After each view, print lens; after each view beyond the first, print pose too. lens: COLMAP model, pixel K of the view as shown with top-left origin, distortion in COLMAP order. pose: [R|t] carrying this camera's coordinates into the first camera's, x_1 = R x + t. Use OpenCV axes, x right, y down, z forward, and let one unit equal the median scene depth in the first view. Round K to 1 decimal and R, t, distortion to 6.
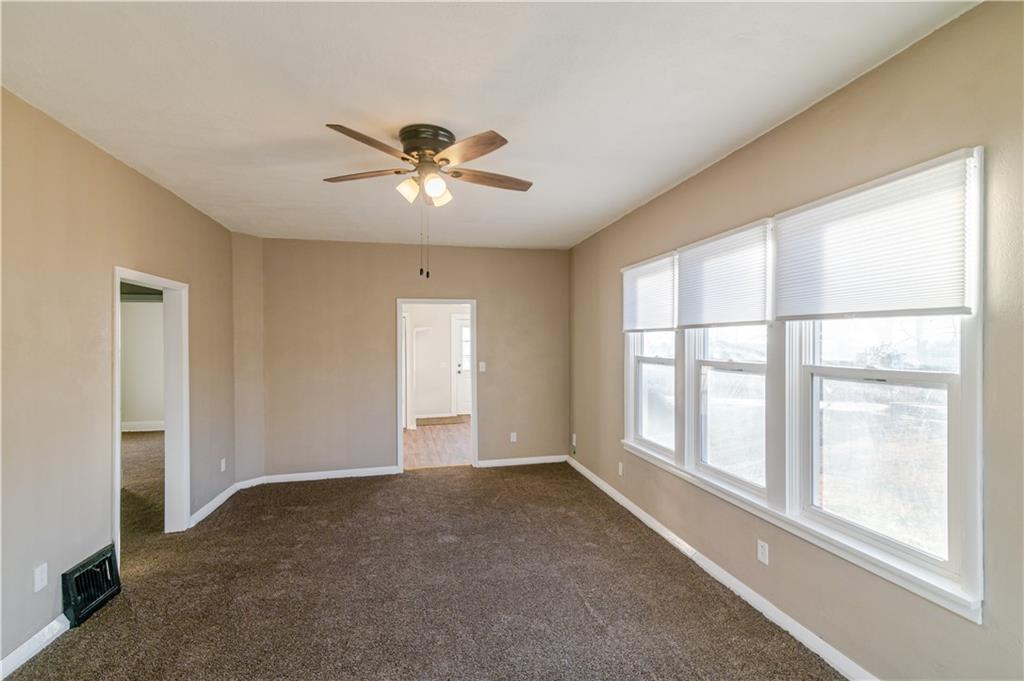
lens RADIAL K [[456.1, 0, 513.7], [0, 456.1, 342.7], [0, 0, 1]] dist [0.016010, -0.001124]
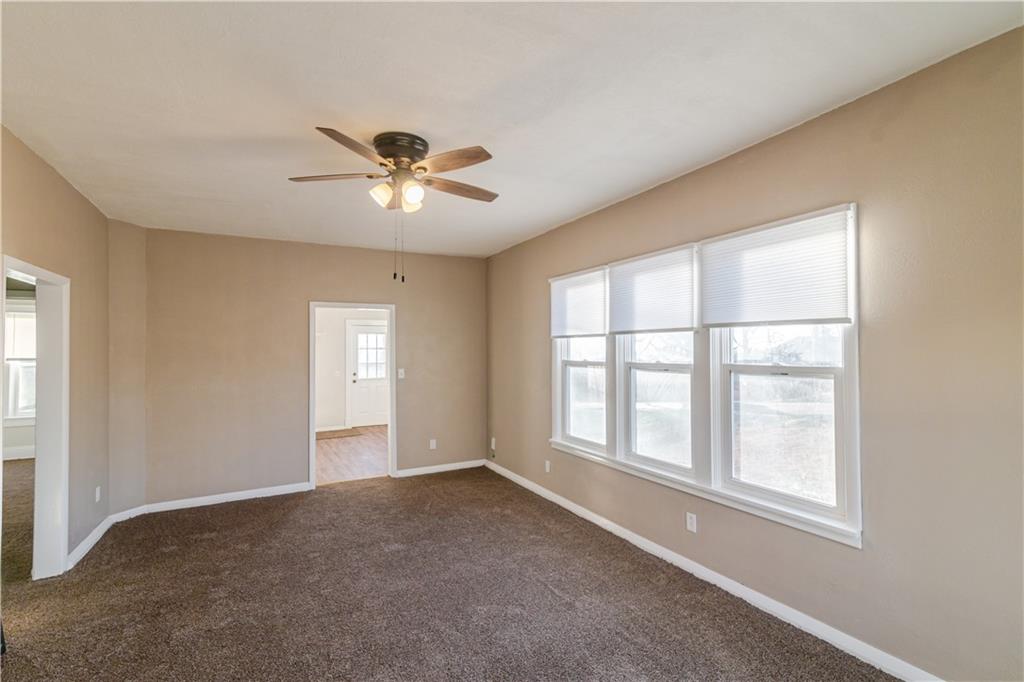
lens RADIAL K [[468.3, 0, 507.6], [0, 468.3, 342.0], [0, 0, 1]] dist [0.016156, -0.000535]
pose [[0.967525, 0.001474, 0.252770, -0.166686], [0.003371, 0.999819, -0.018734, 0.008207], [-0.252752, 0.018977, 0.967345, -0.047464]]
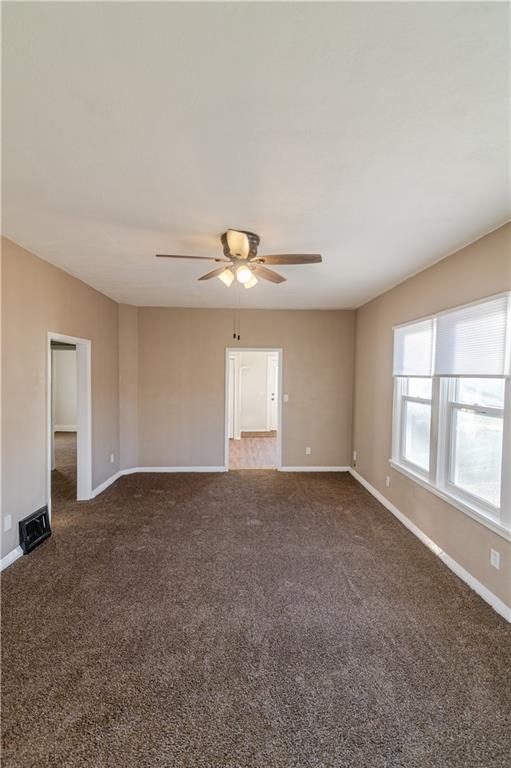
lens RADIAL K [[342.1, 0, 256.6], [0, 342.1, 384.9], [0, 0, 1]] dist [0.016010, -0.001124]
pose [[0.983353, 0.023472, -0.180182, 0.044843], [-0.017907, 0.999313, 0.032453, -0.028970], [0.180820, -0.028686, 0.983098, -0.025646]]
